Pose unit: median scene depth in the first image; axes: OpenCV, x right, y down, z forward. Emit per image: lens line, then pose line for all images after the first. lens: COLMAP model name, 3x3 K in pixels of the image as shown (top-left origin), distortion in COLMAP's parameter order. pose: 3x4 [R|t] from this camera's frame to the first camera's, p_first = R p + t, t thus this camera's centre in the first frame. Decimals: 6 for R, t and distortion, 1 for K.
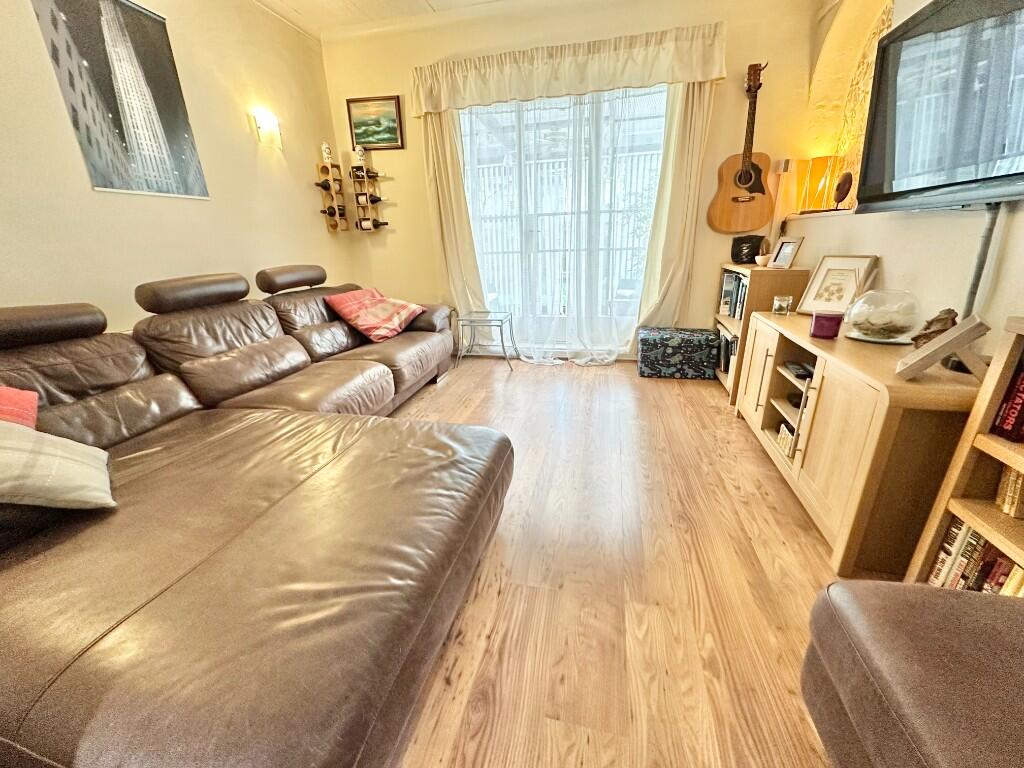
lens RADIAL K [[409.4, 0, 514.6], [0, 409.4, 385.2], [0, 0, 1]] dist [-0.003139, 0.000011]
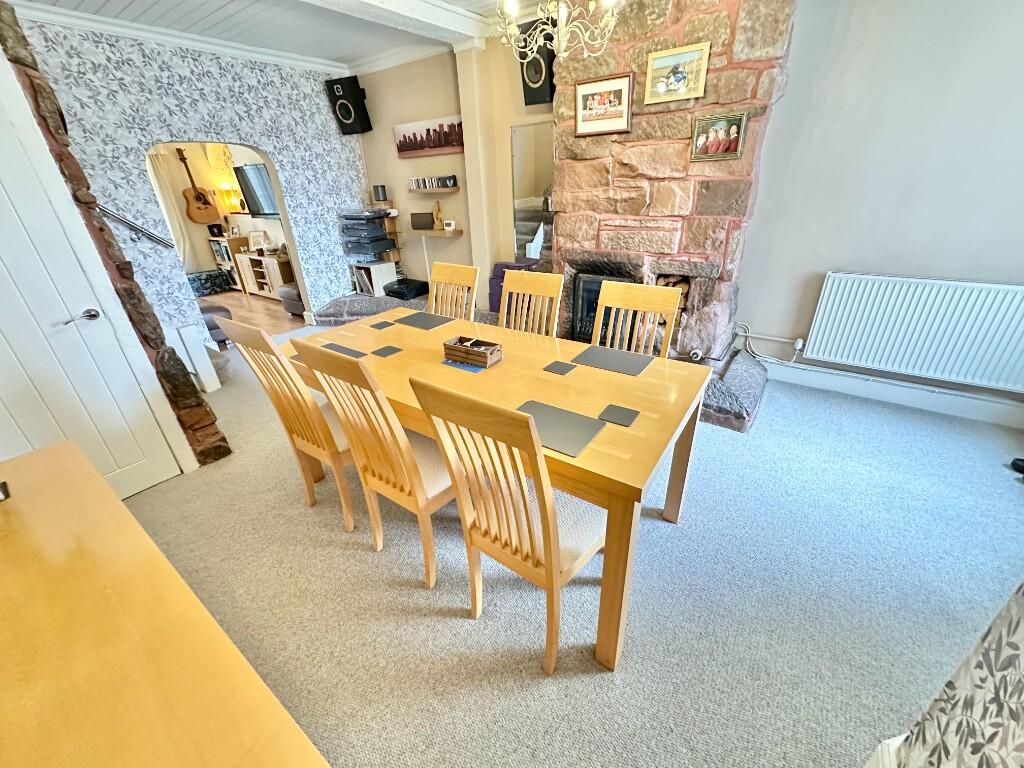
lens RADIAL K [[409.4, 0, 512.6], [0, 409.4, 383.8], [0, 0, 1]] dist [-0.003139, 0.000011]
pose [[0.387887, -0.389339, 0.835439, -1.041719], [0.336058, 0.903750, 0.265144, 0.399552], [-0.858259, 0.177910, 0.481393, -1.385042]]
